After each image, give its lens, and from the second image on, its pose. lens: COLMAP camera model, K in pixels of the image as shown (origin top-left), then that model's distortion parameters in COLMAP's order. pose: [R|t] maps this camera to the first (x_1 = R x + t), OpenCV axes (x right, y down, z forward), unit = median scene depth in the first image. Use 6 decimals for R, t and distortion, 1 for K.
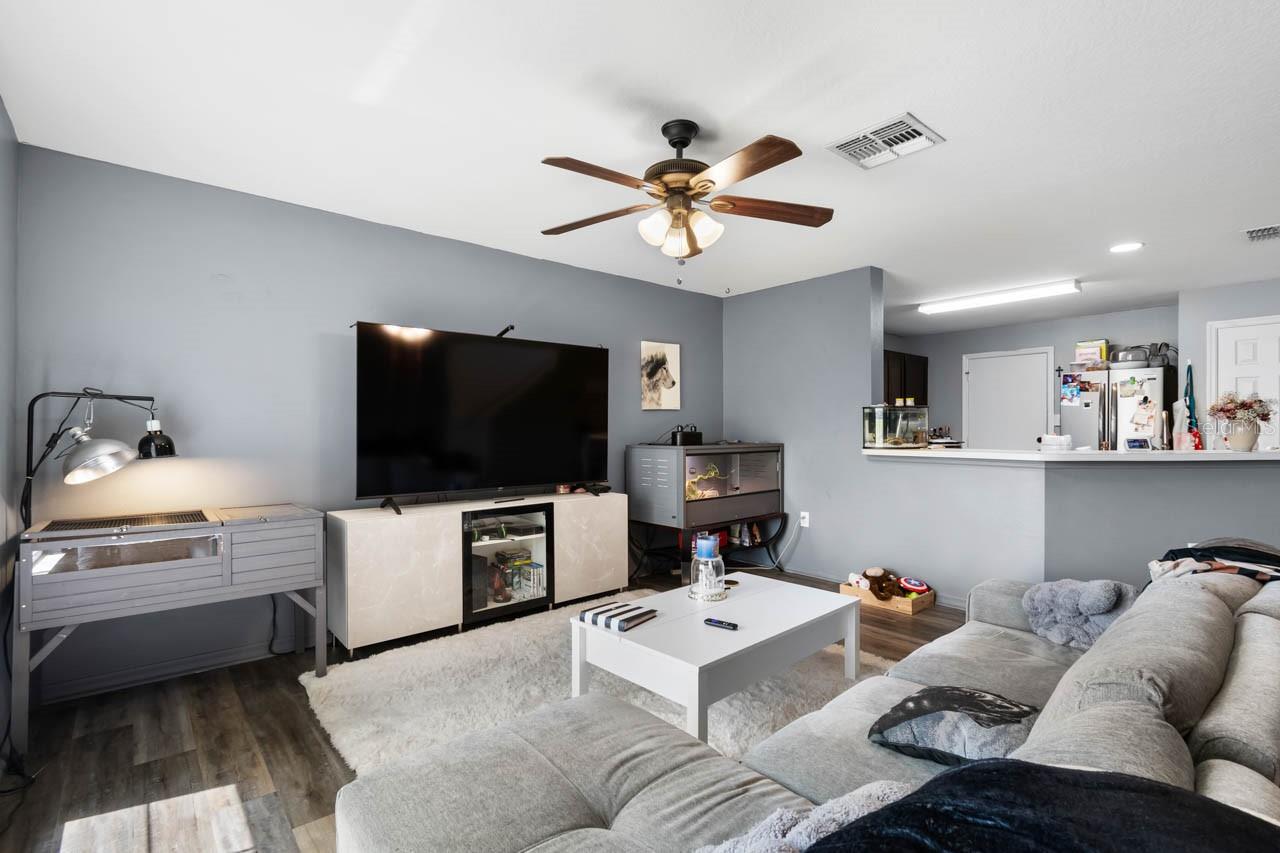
lens RADIAL K [[578.2, 0, 636.9], [0, 578.2, 435.8], [0, 0, 1]] dist [0.000138, -0.000183]
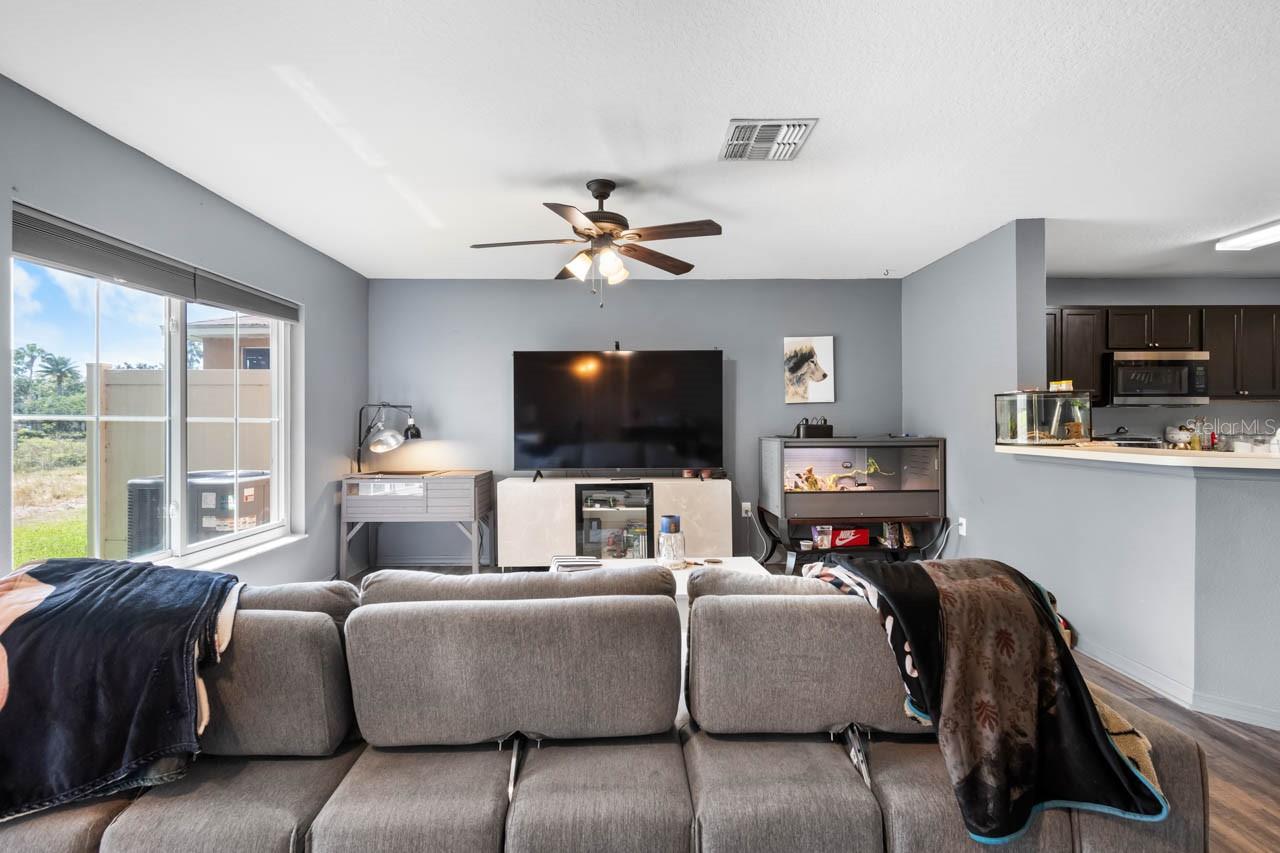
lens RADIAL K [[567.1, 0, 640.0], [0, 567.1, 426.5], [0, 0, 1]] dist [-0.001132, -0.000217]
pose [[0.771933, 0.001201, -0.635703, 0.527452], [-0.003670, 0.999990, -0.002568, 0.000029], [0.635693, 0.004316, 0.771930, 0.054902]]
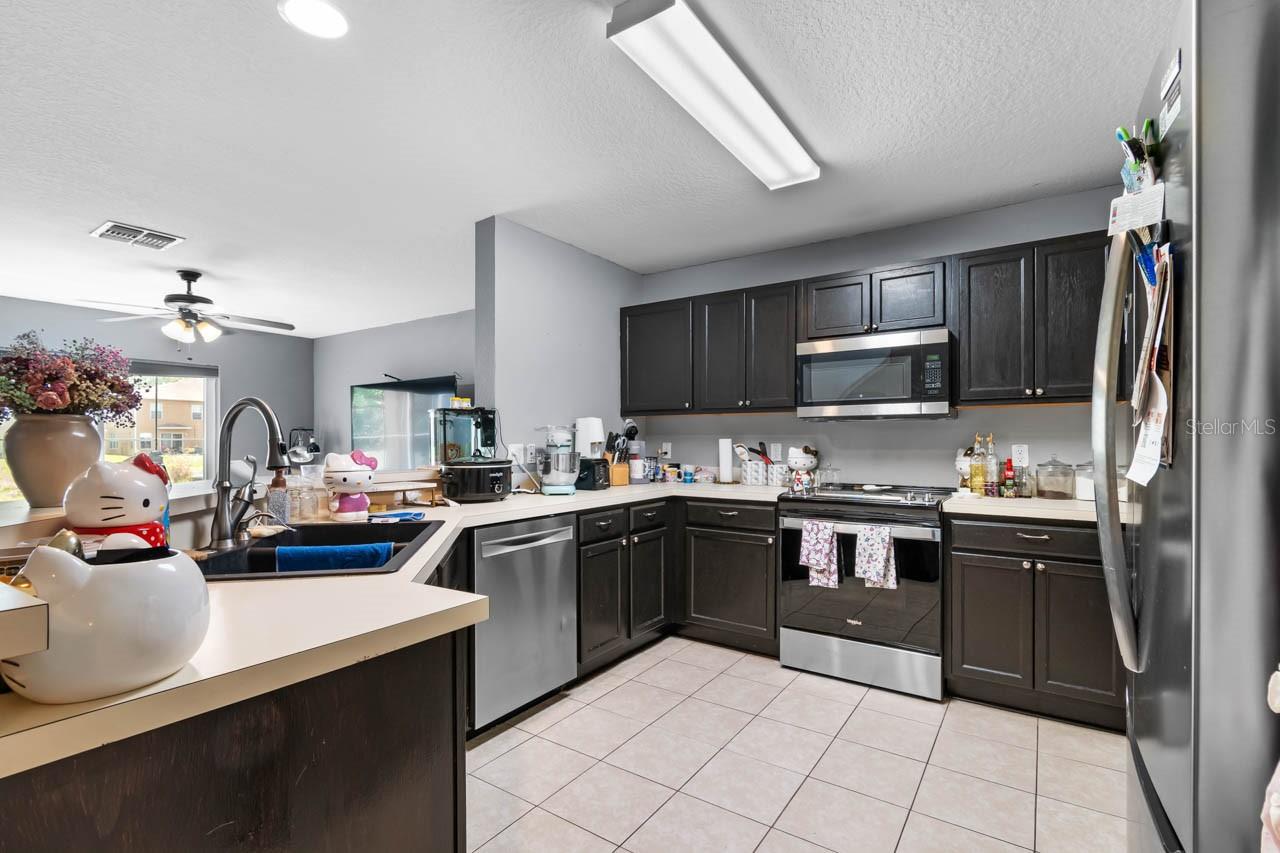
lens RADIAL K [[587.4, 0, 641.4], [0, 587.4, 444.9], [0, 0, 1]] dist [0.000572, -0.000268]
pose [[0.276335, 0.008021, -0.961028, 1.253457], [-0.005683, 0.999961, 0.006712, -0.014728], [0.961045, 0.003607, 0.276370, 1.043374]]
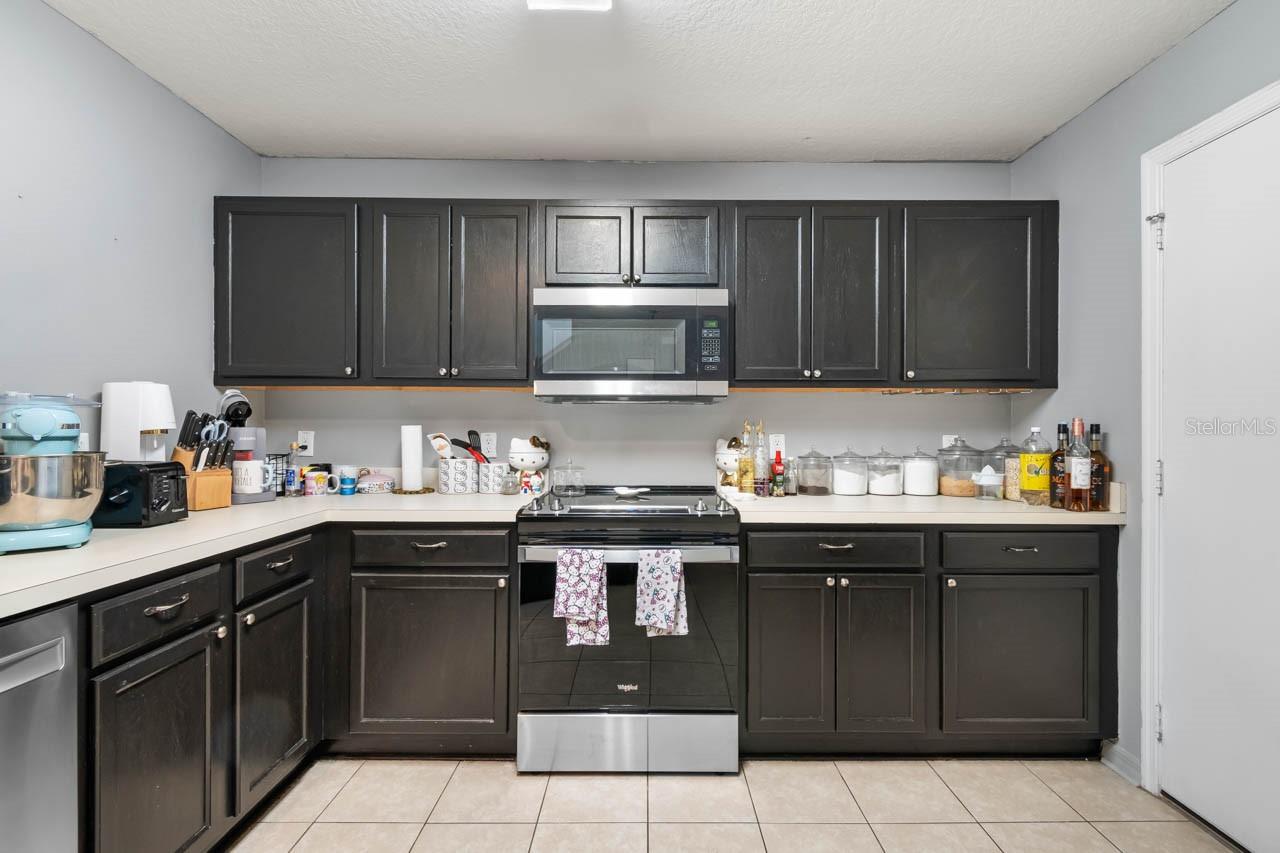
lens RADIAL K [[575.4, 0, 645.7], [0, 575.4, 428.9], [0, 0, 1]] dist [0.002708, -0.000095]
pose [[0.775286, 0.004985, -0.631590, 0.965215], [-0.009538, 0.999947, -0.003816, -0.015079], [0.631538, 0.008983, 0.775293, 1.115666]]
